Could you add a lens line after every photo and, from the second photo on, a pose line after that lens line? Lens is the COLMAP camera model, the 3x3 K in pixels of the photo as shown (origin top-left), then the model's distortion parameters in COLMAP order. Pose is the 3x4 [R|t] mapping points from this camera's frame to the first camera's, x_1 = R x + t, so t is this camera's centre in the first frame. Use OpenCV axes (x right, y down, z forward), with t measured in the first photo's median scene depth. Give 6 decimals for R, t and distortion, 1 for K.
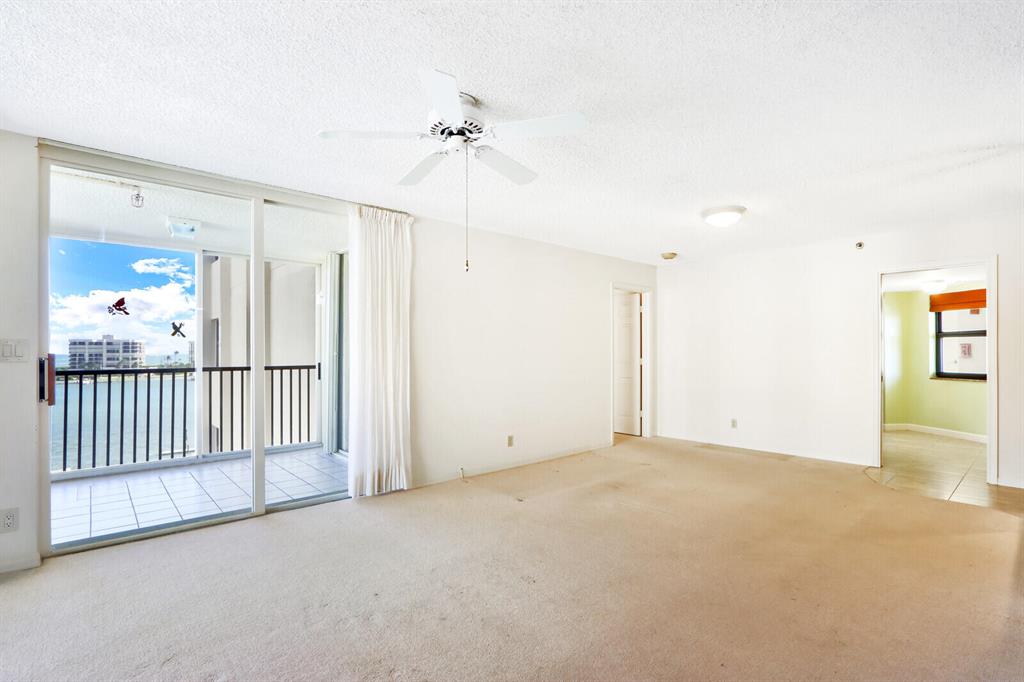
lens RADIAL K [[484.3, 0, 499.0], [0, 484.3, 353.2], [0, 0, 1]] dist [-0.015922, 0.000490]
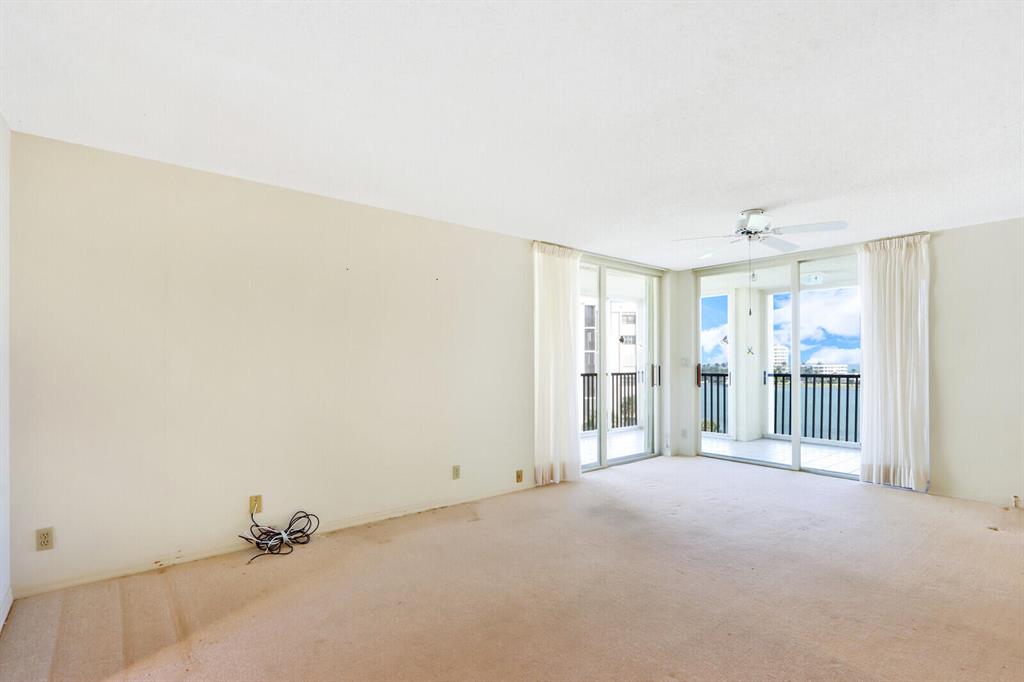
lens RADIAL K [[485.5, 0, 501.3], [0, 485.5, 361.2], [0, 0, 1]] dist [-0.016025, 0.000966]
pose [[-0.042772, -0.001892, -0.999083, 0.848279], [-0.001048, 0.999998, -0.001849, -0.003177], [0.999084, 0.000968, -0.042774, 0.110895]]
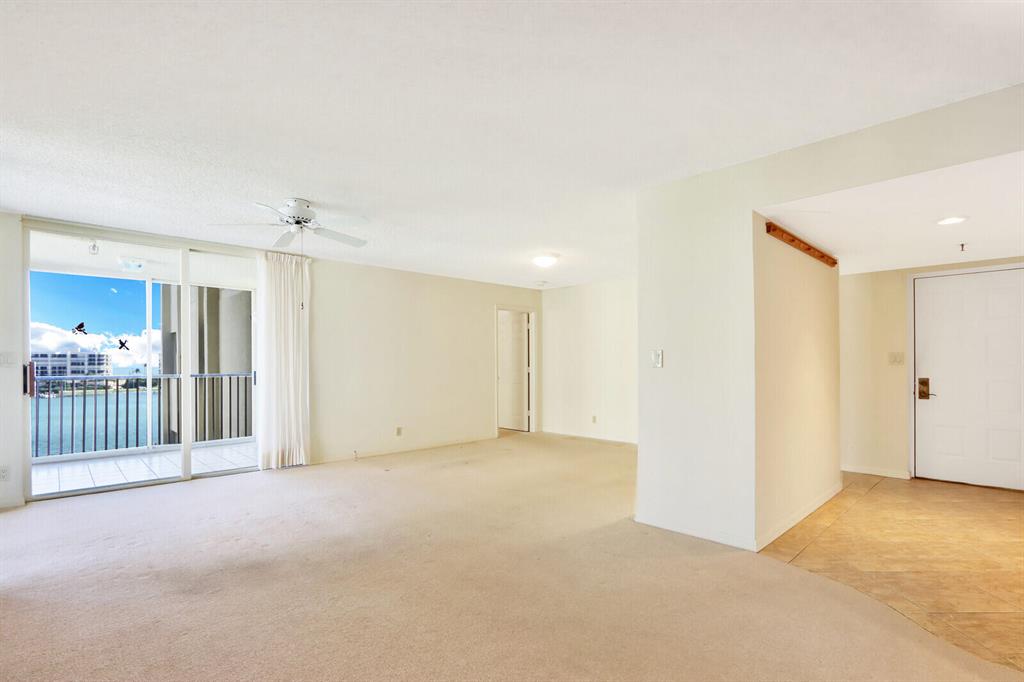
lens RADIAL K [[494.8, 0, 510.3], [0, 494.8, 366.7], [0, 0, 1]] dist [-0.018936, 0.000633]
pose [[0.998865, -0.001783, 0.047590, 0.282880], [0.001655, 0.999995, 0.002721, 0.009614], [-0.047595, -0.002639, 0.998863, -0.345870]]
